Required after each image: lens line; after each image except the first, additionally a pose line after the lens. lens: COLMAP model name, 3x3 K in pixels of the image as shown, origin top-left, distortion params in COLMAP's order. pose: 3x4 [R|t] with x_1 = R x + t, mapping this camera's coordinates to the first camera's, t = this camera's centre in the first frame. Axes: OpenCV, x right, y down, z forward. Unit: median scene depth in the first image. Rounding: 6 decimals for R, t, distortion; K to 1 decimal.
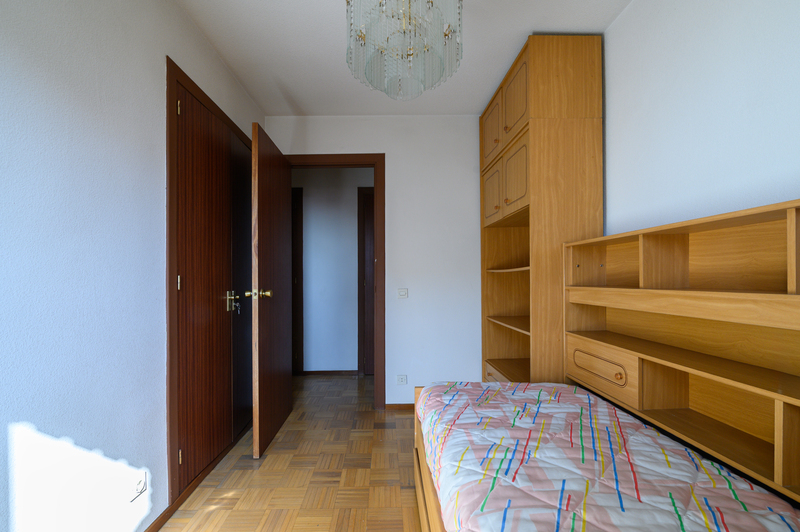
lens RADIAL K [[326.6, 0, 389.1], [0, 326.6, 281.9], [0, 0, 1]] dist [-0.006515, -0.000438]
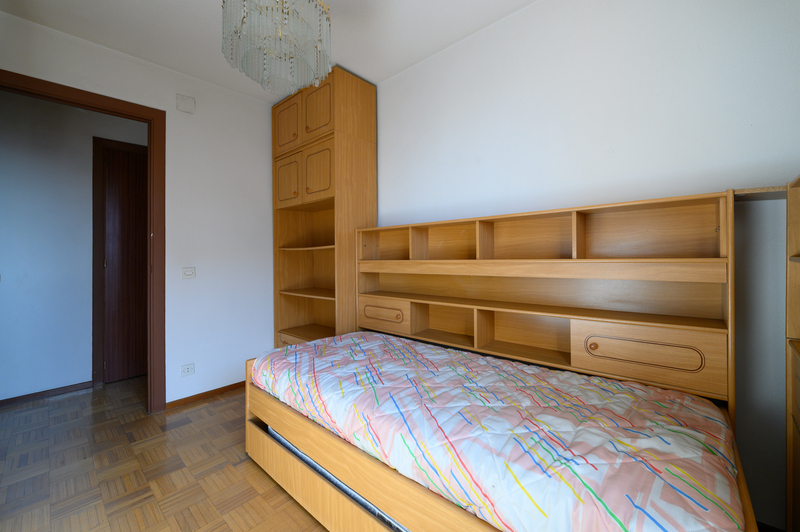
lens RADIAL K [[319.8, 0, 401.9], [0, 319.8, 261.3], [0, 0, 1]] dist [-0.004821, -0.000366]
pose [[0.676284, -0.013822, 0.736511, -0.334355], [0.017025, 0.999850, 0.003131, 0.016581], [-0.736444, 0.010422, 0.676418, -0.041504]]
